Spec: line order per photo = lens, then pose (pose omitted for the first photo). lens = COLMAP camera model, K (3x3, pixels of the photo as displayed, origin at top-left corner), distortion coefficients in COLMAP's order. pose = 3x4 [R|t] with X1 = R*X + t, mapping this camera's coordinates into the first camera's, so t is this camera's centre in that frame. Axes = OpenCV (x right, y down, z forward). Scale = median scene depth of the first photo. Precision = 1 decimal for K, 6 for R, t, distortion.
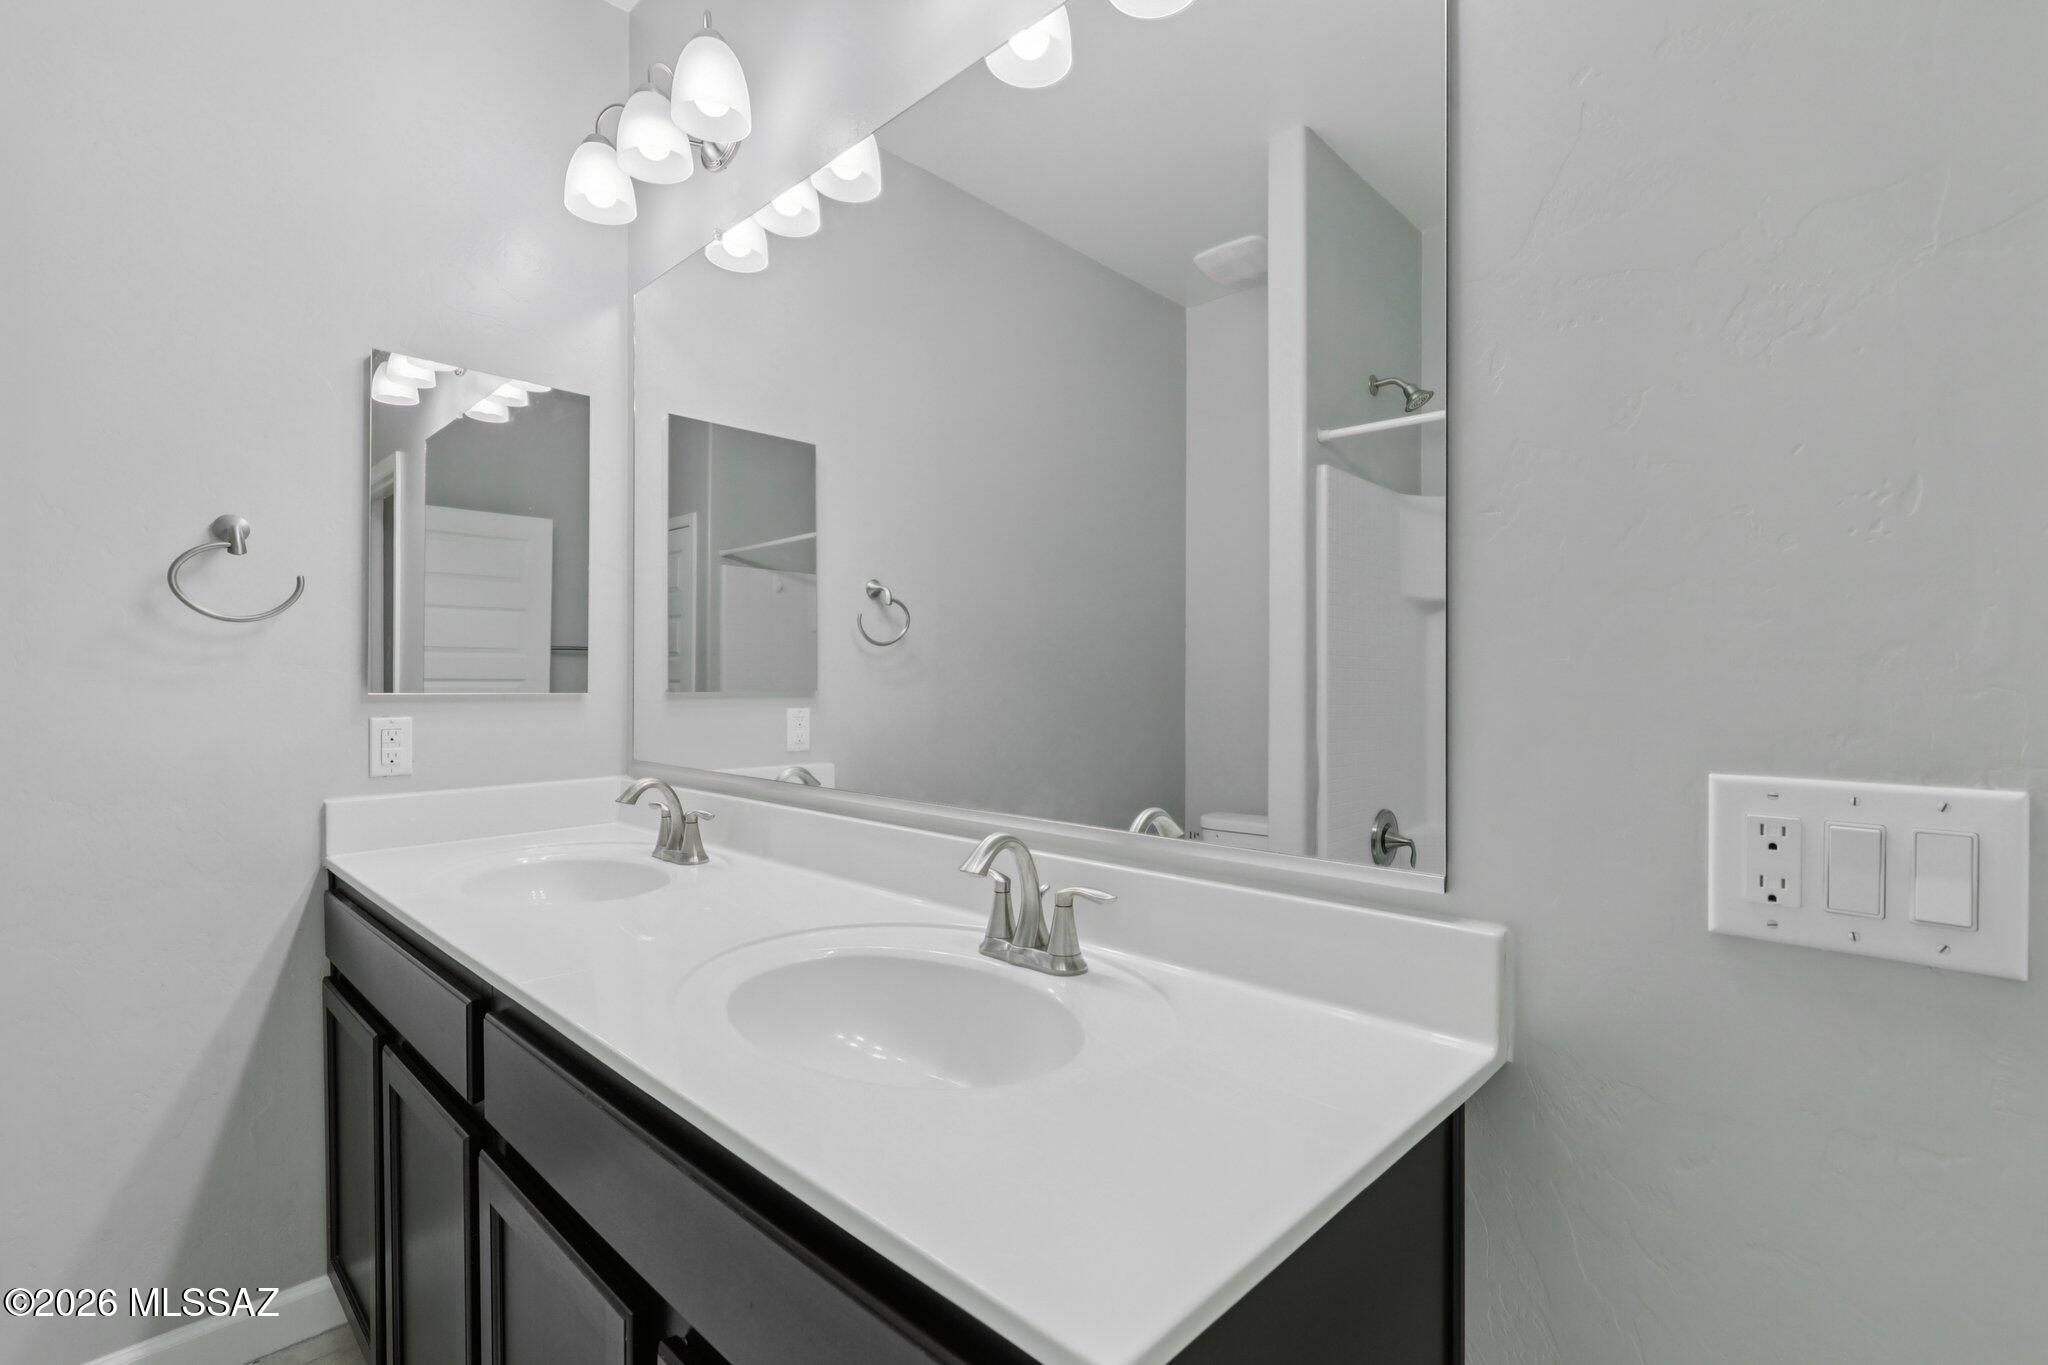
lens RADIAL K [[926.0, 0, 1028.6], [0, 926.0, 684.3], [0, 0, 1]] dist [-0.004155, 0.000438]
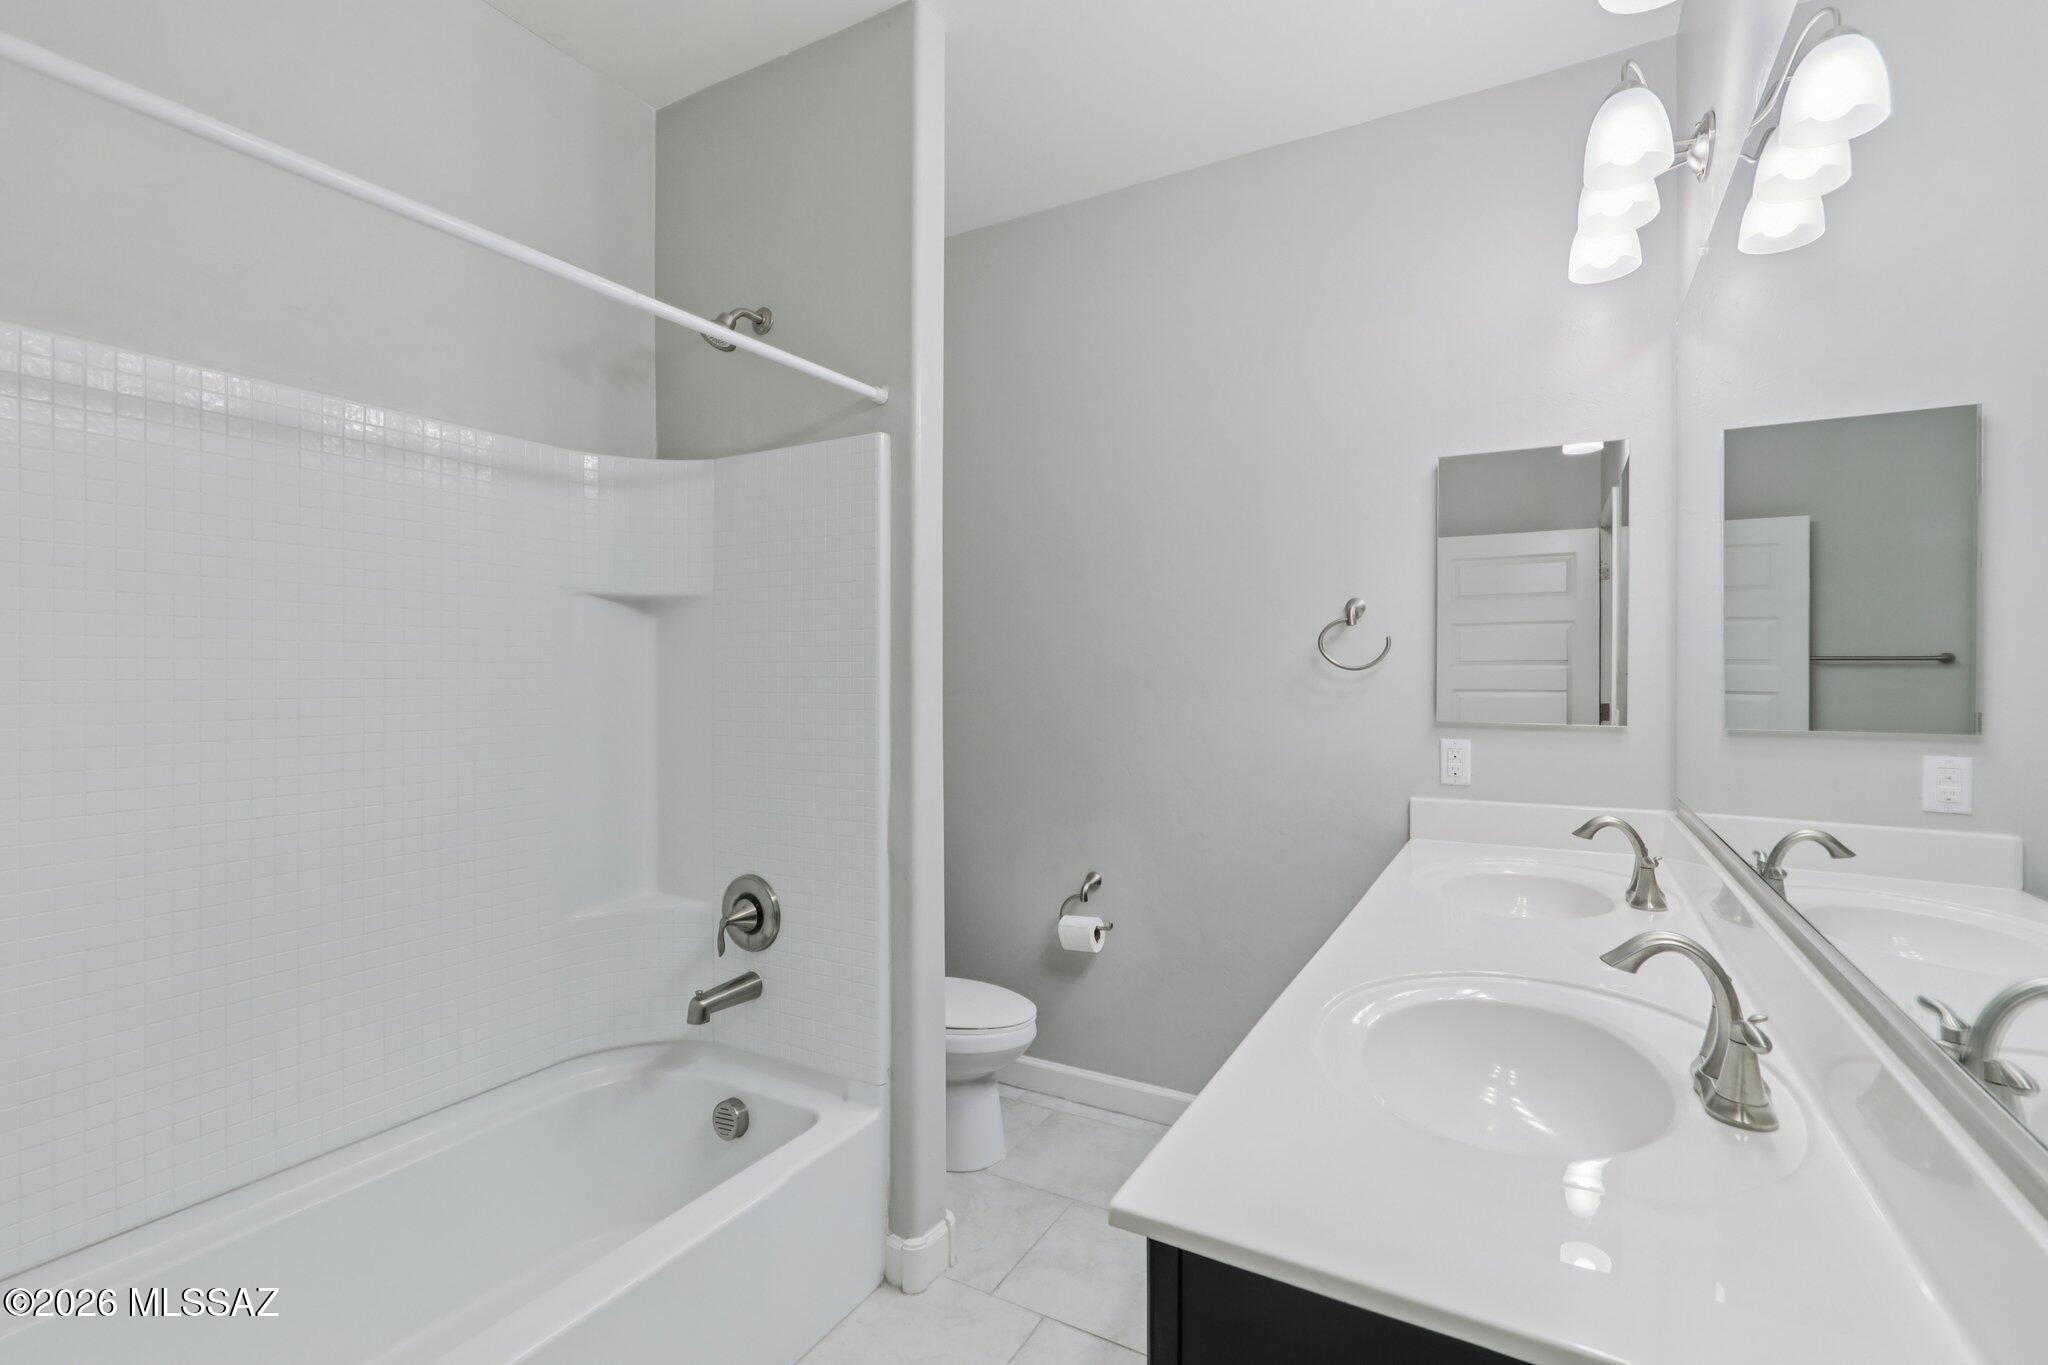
lens RADIAL K [[926.0, 0, 1029.1], [0, 926.0, 678.4], [0, 0, 1]] dist [-0.004155, 0.000438]
pose [[0.239483, 0.005987, -0.970882, 0.418357], [-0.003534, 0.999980, 0.005294, -0.053965], [0.970894, 0.002163, 0.239500, 0.113676]]
